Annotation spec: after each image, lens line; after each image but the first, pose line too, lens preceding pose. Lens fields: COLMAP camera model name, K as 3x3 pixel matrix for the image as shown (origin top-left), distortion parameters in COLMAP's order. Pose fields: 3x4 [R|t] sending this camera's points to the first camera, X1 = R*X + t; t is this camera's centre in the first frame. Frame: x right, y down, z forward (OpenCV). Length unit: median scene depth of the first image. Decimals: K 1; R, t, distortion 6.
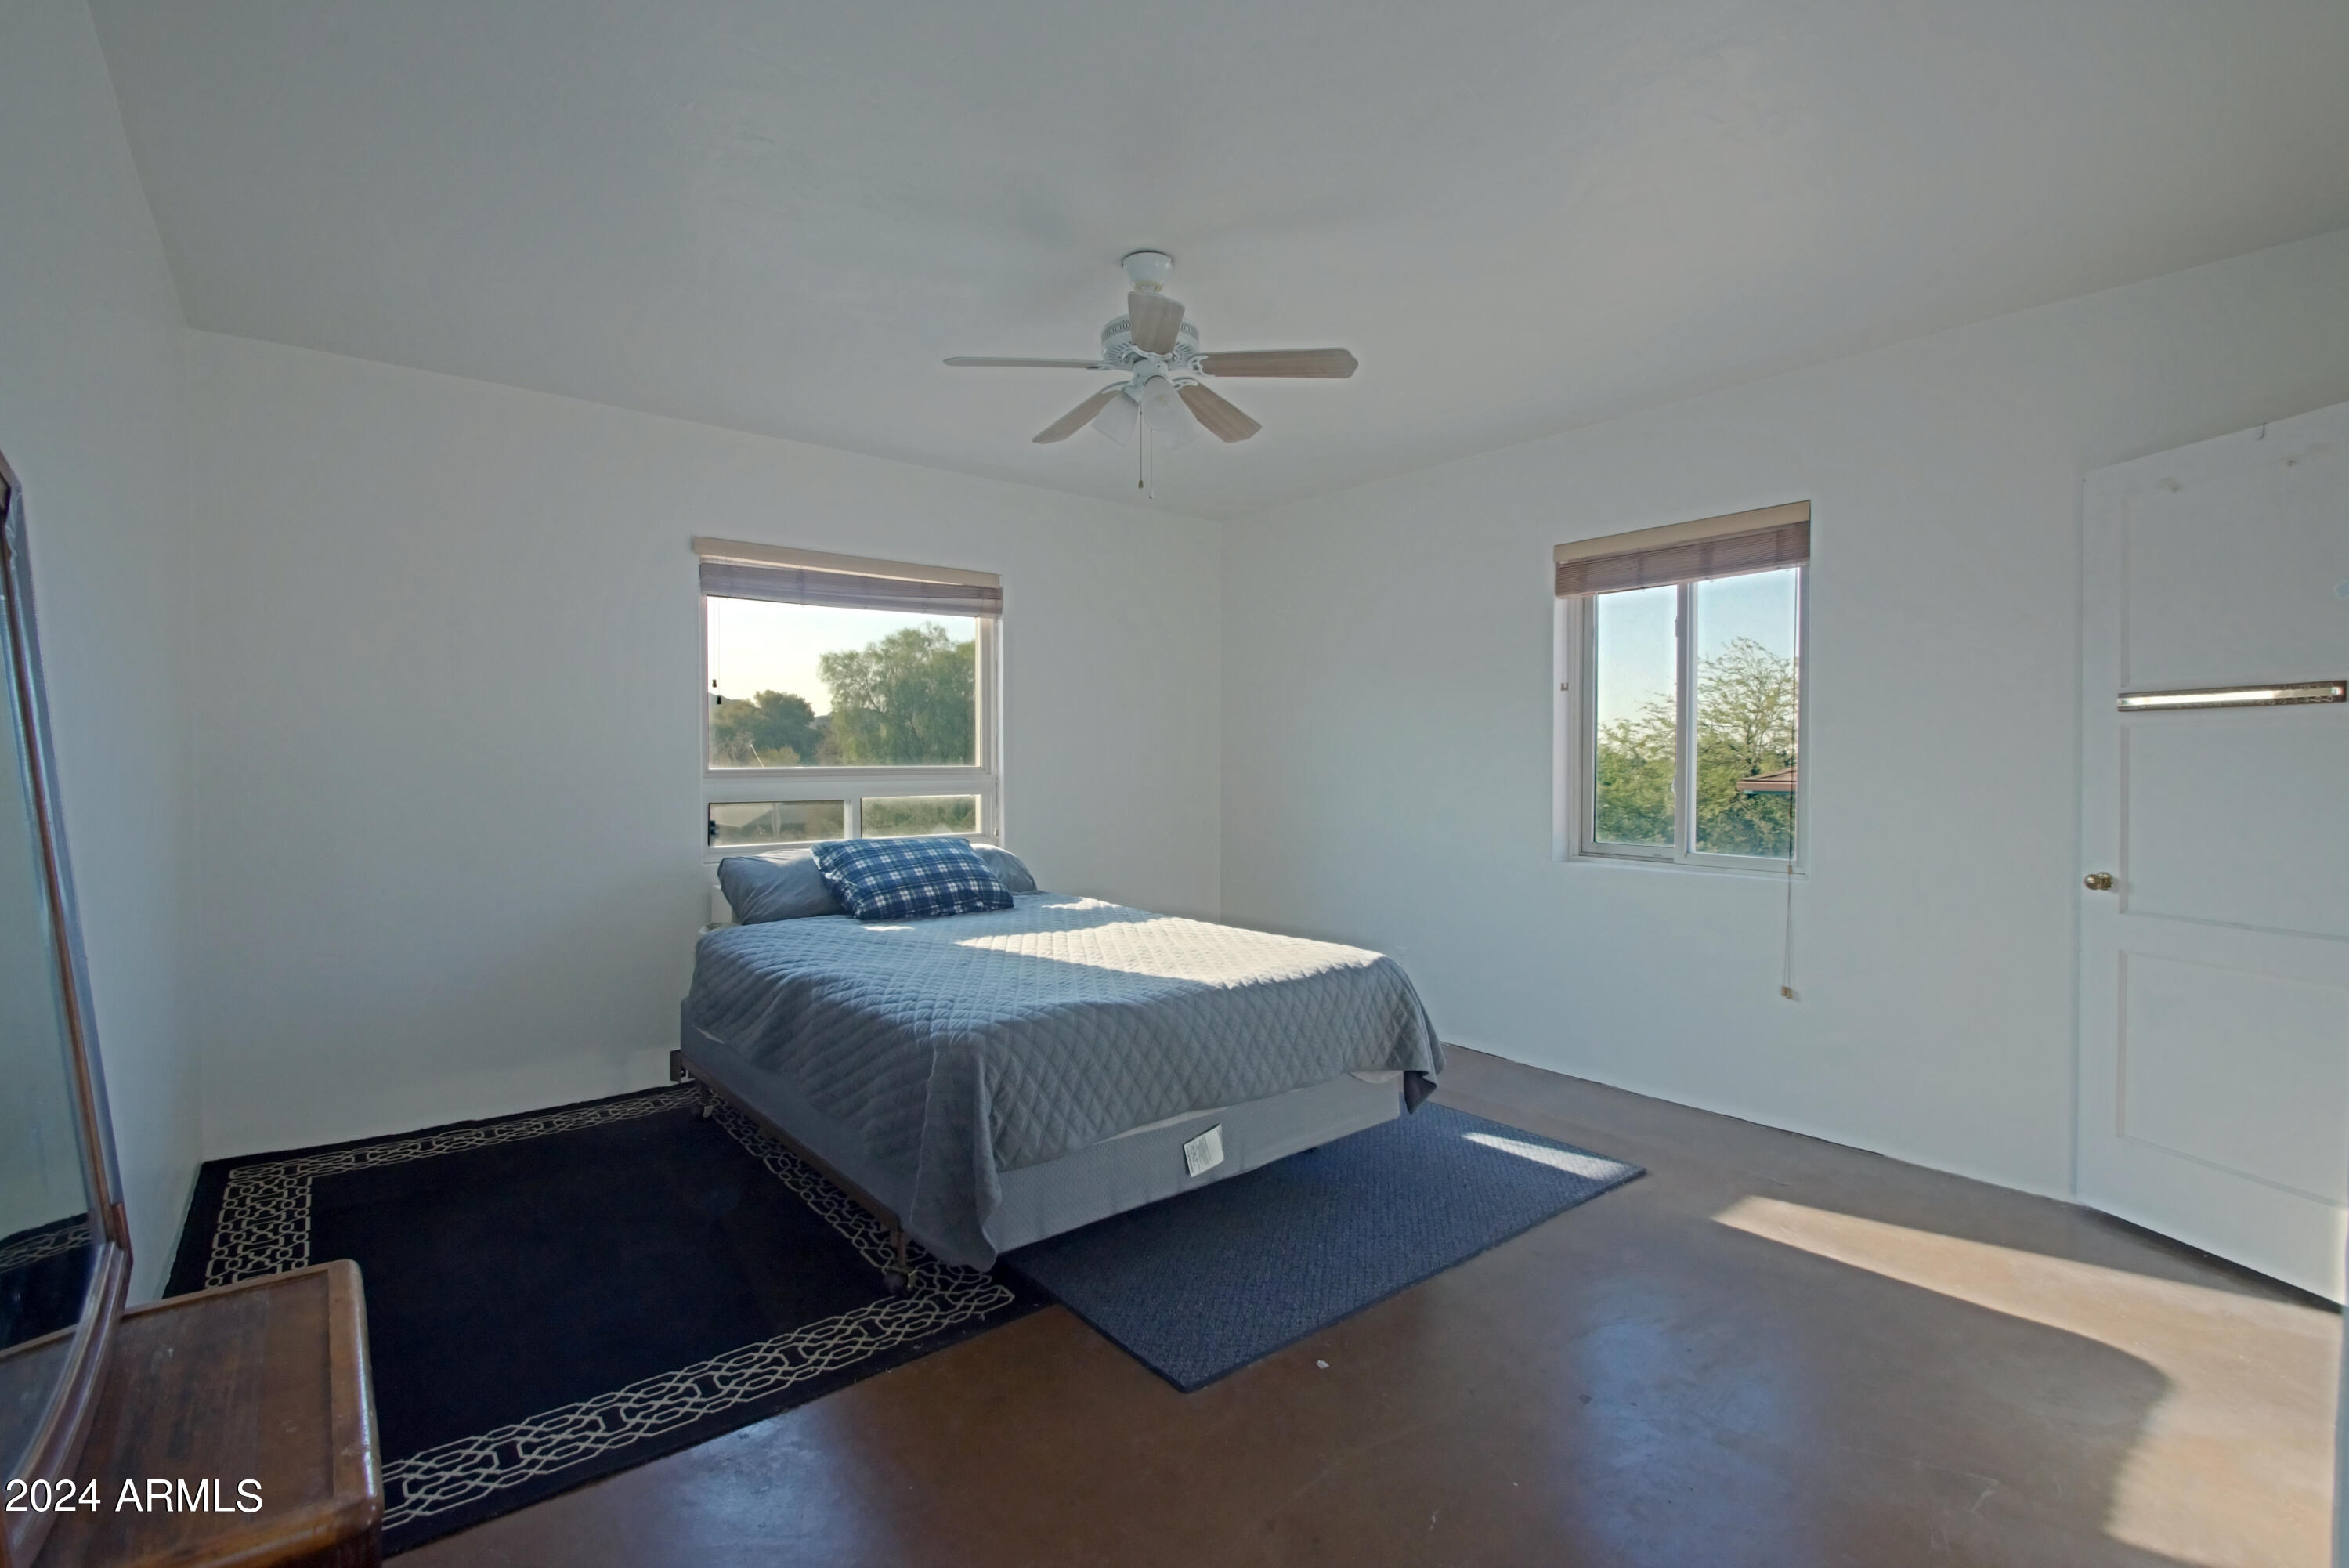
lens RADIAL K [[1048.2, 0, 1167.1], [0, 1048.2, 791.2], [0, 0, 1]] dist [0.018298, -0.018991]
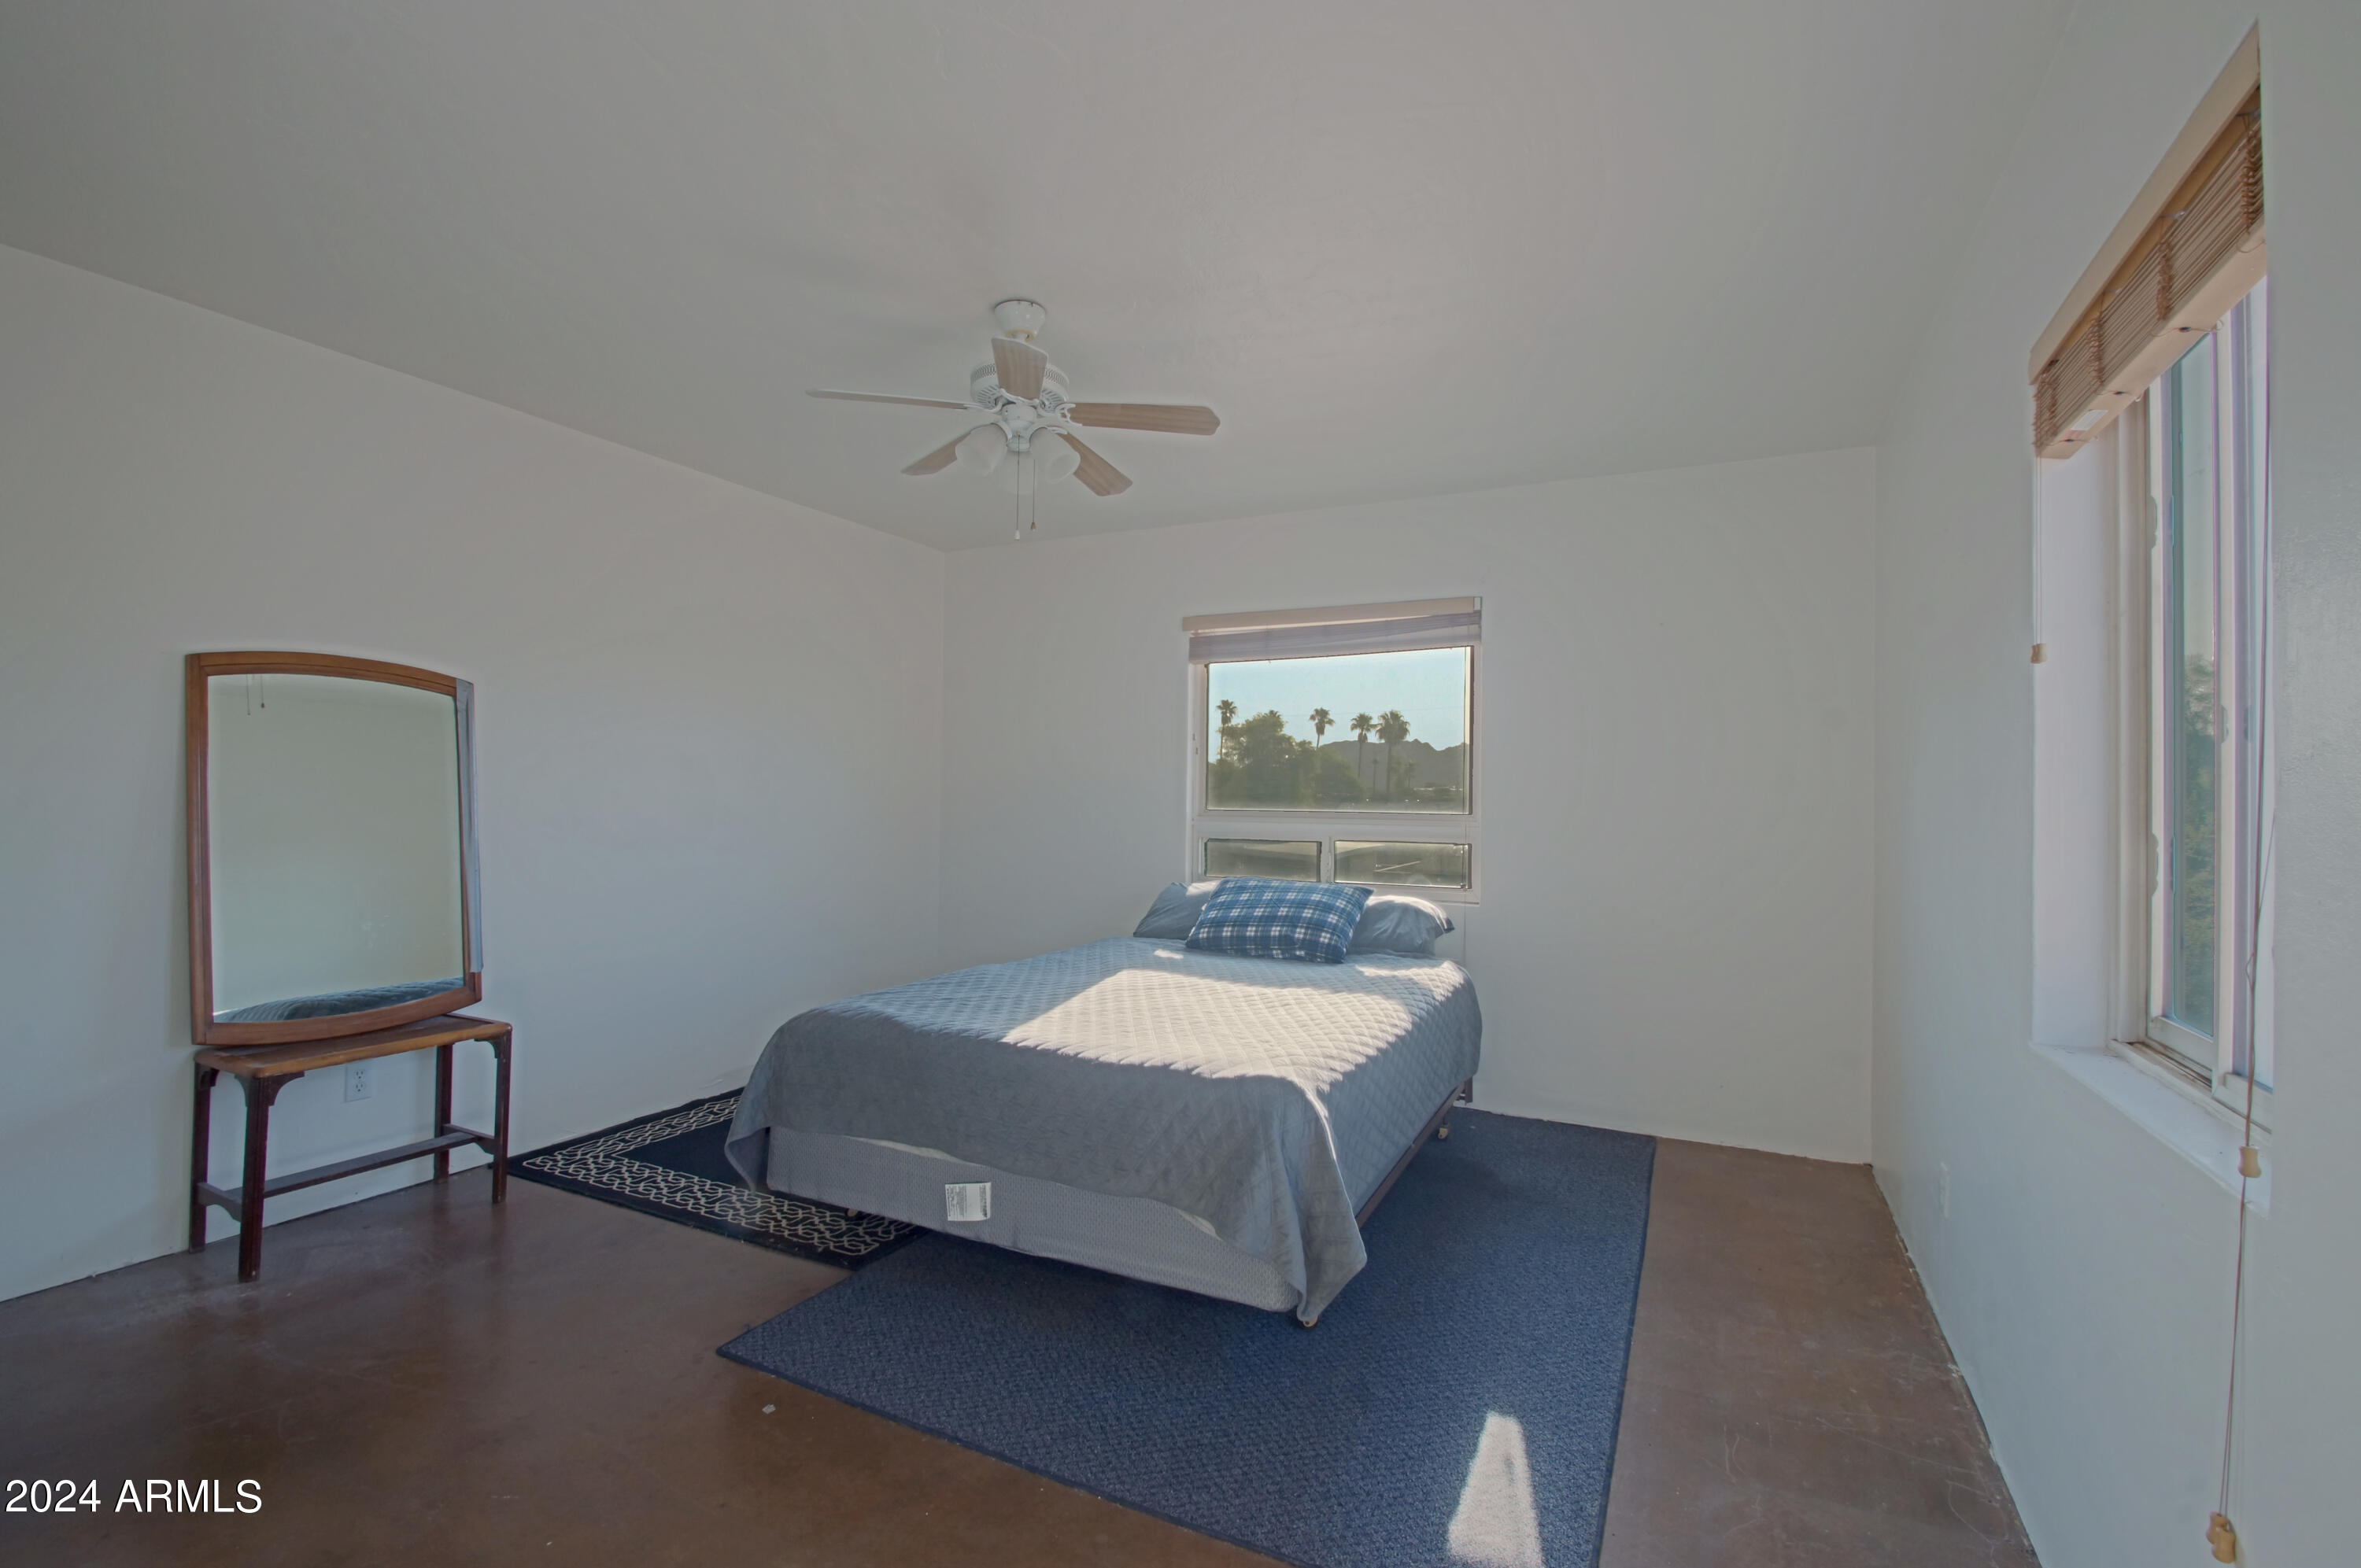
lens RADIAL K [[1053.4, 0, 1173.1], [0, 1053.4, 791.2], [0, 0, 1]] dist [0.018298, -0.018991]
pose [[0.414614, -0.001998, -0.909995, 0.929261], [-0.046804, 0.998627, -0.023518, -0.016636], [0.908793, 0.052342, 0.413951, 0.703056]]
